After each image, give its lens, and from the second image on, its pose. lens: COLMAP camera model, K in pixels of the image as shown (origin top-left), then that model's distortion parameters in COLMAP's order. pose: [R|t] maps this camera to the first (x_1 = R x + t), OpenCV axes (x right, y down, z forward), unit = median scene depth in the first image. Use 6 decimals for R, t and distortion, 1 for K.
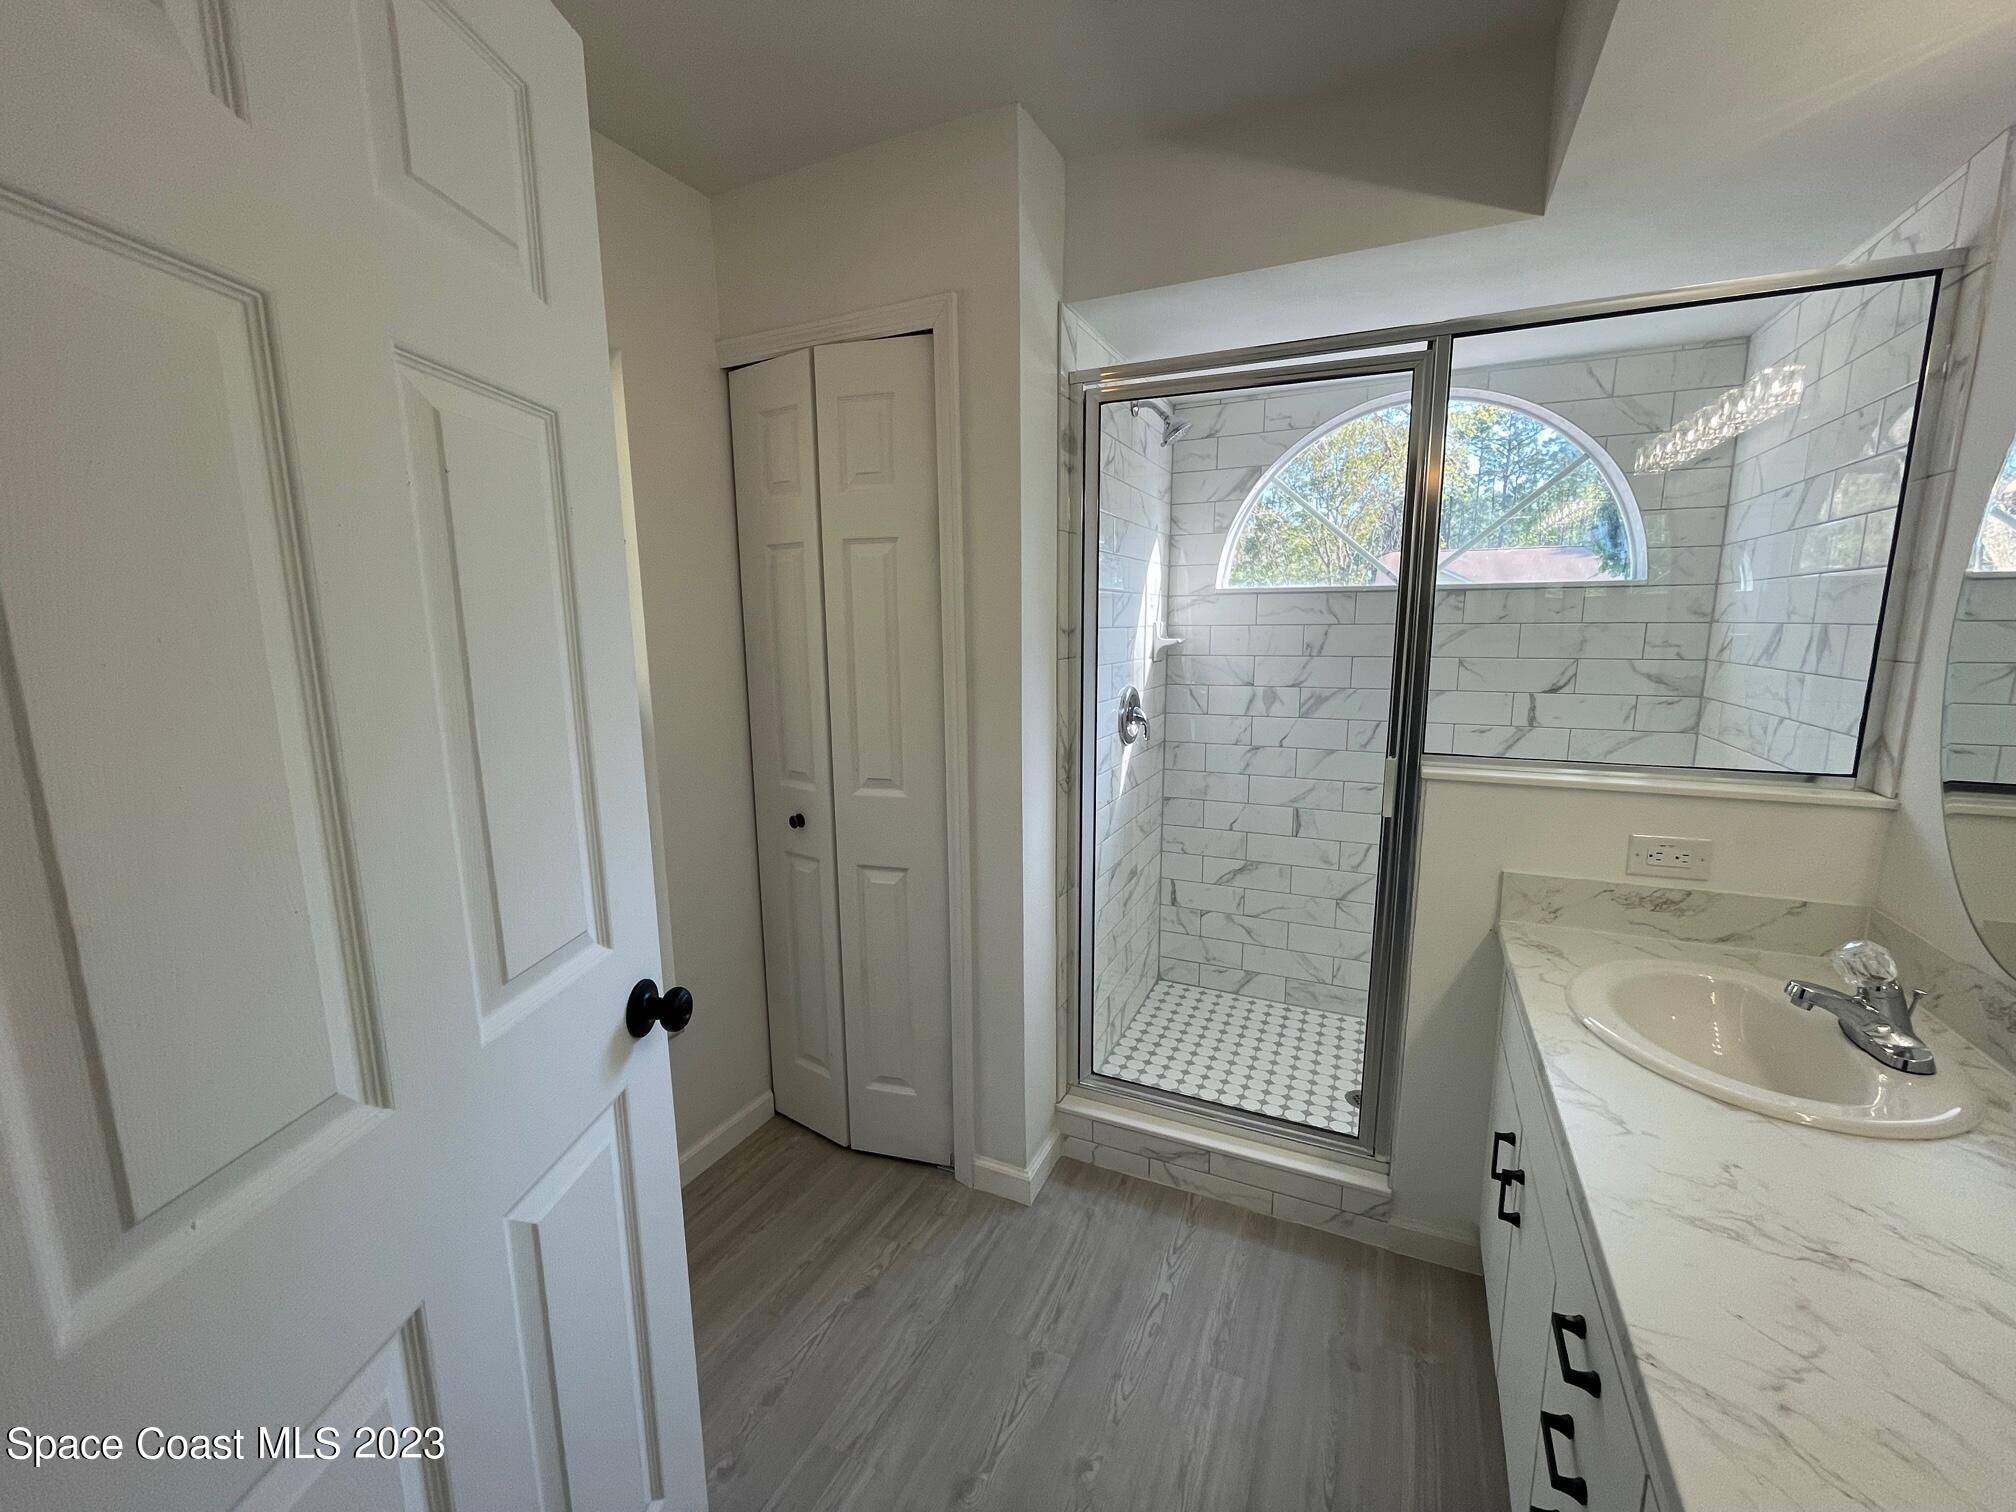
lens RADIAL K [[816.6, 0, 1008.5], [0, 816.6, 758.5], [0, 0, 1]] dist [-0.006099, 0.000792]
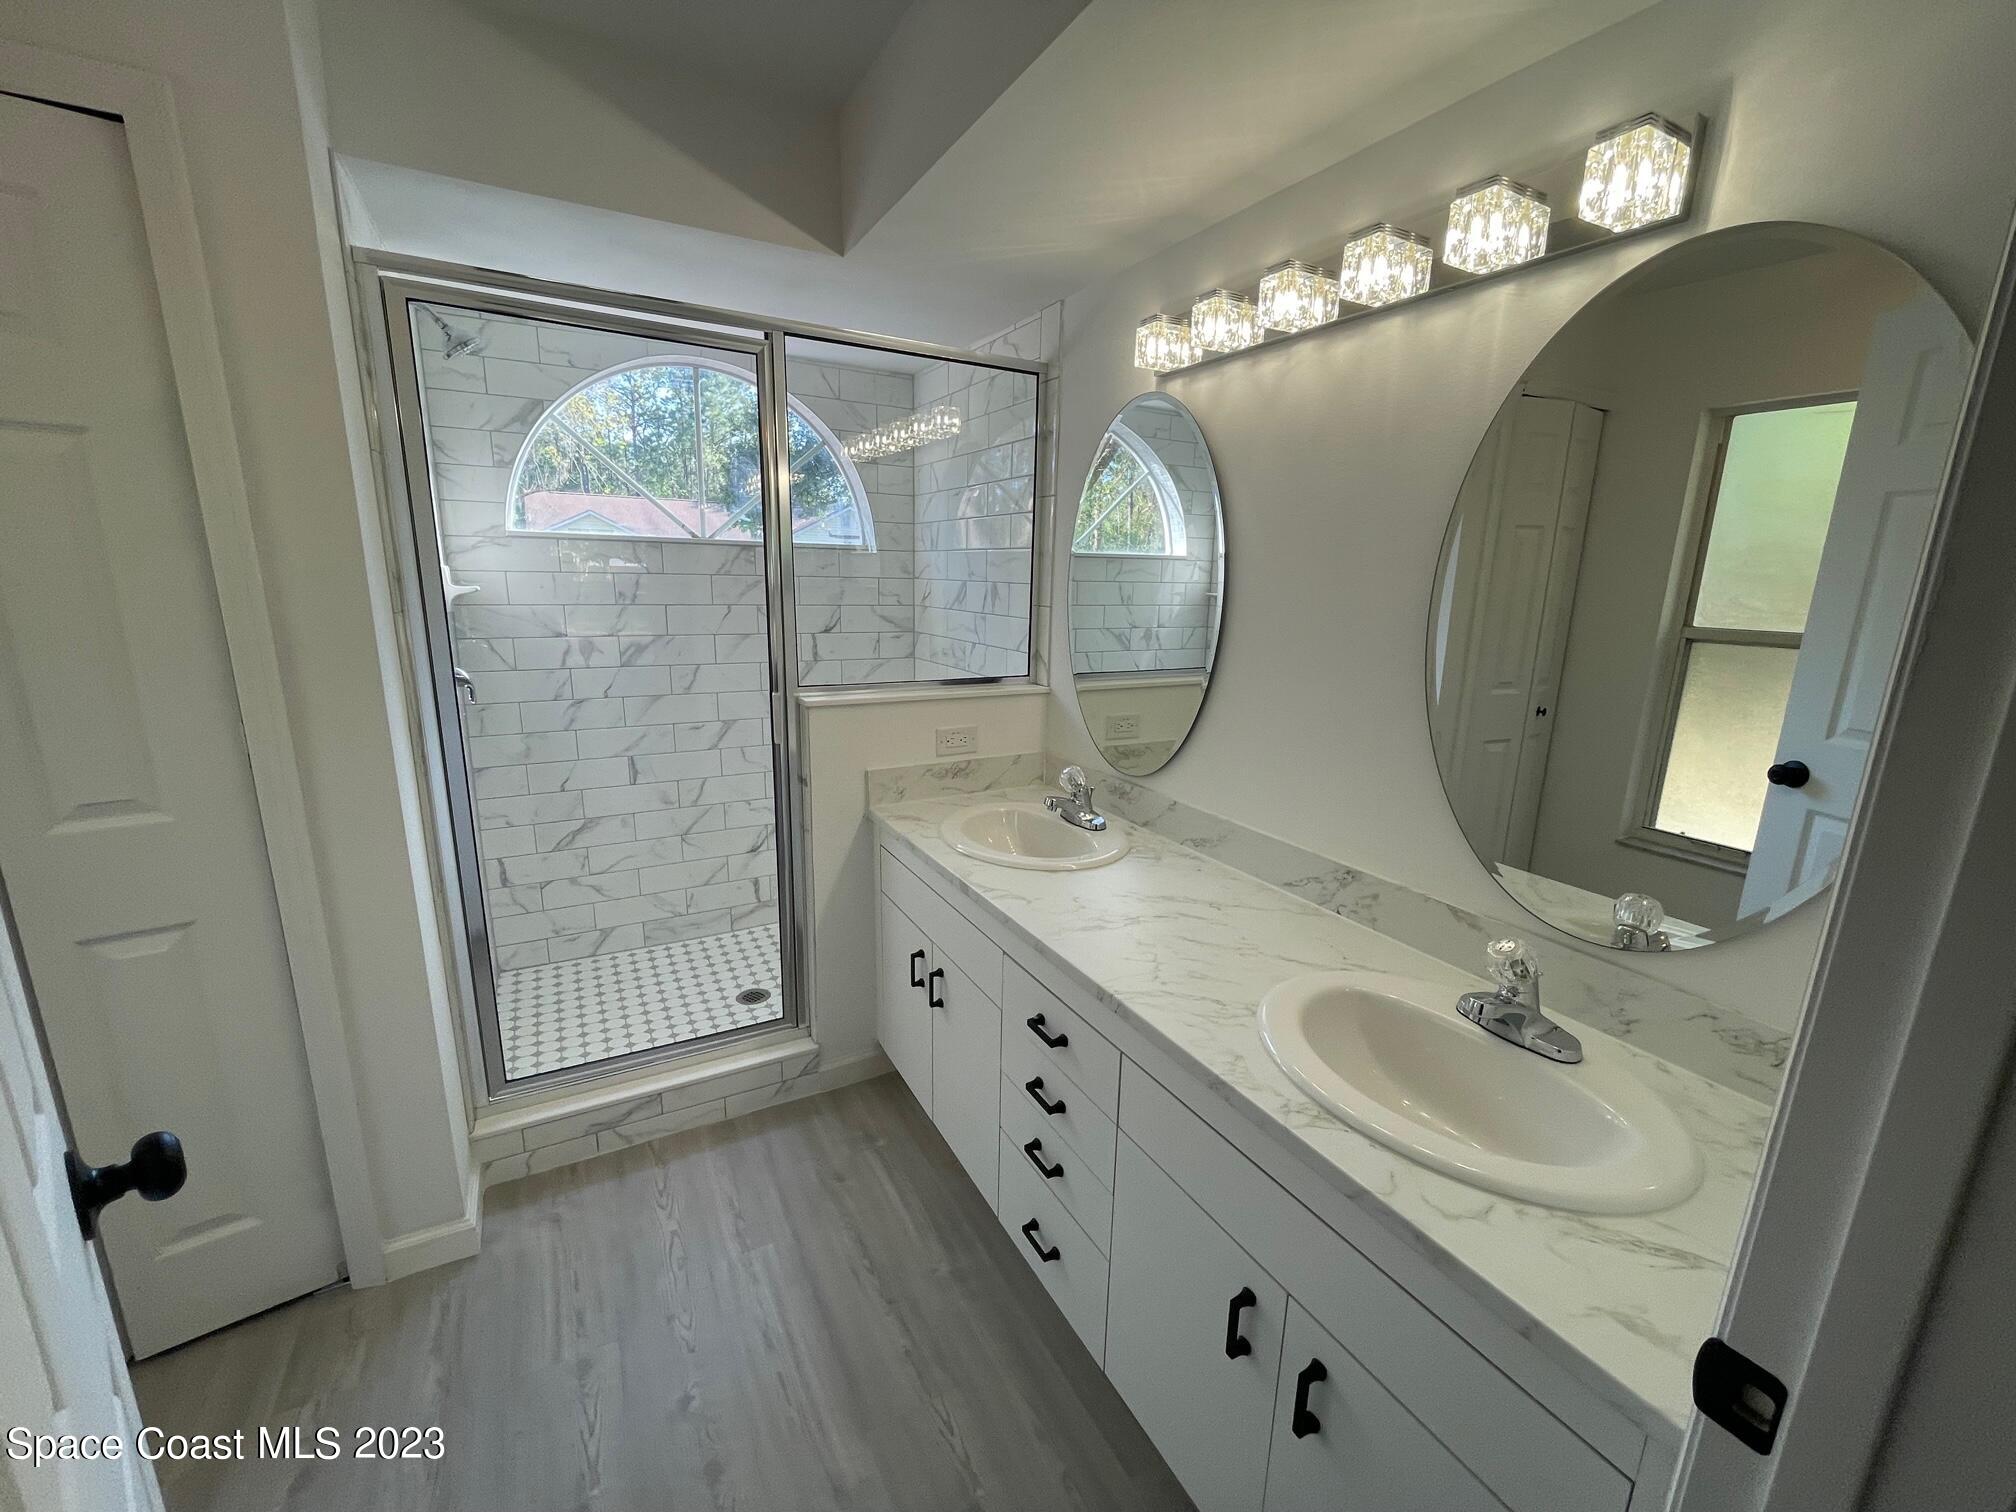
lens RADIAL K [[816.6, 0, 1010.4], [0, 816.6, 758.7], [0, 0, 1]] dist [-0.006099, 0.000792]
pose [[0.581257, -0.159477, 0.797939, -0.246761], [0.106597, 0.987080, 0.119628, -0.010196], [-0.806708, 0.015523, 0.590747, 0.030519]]
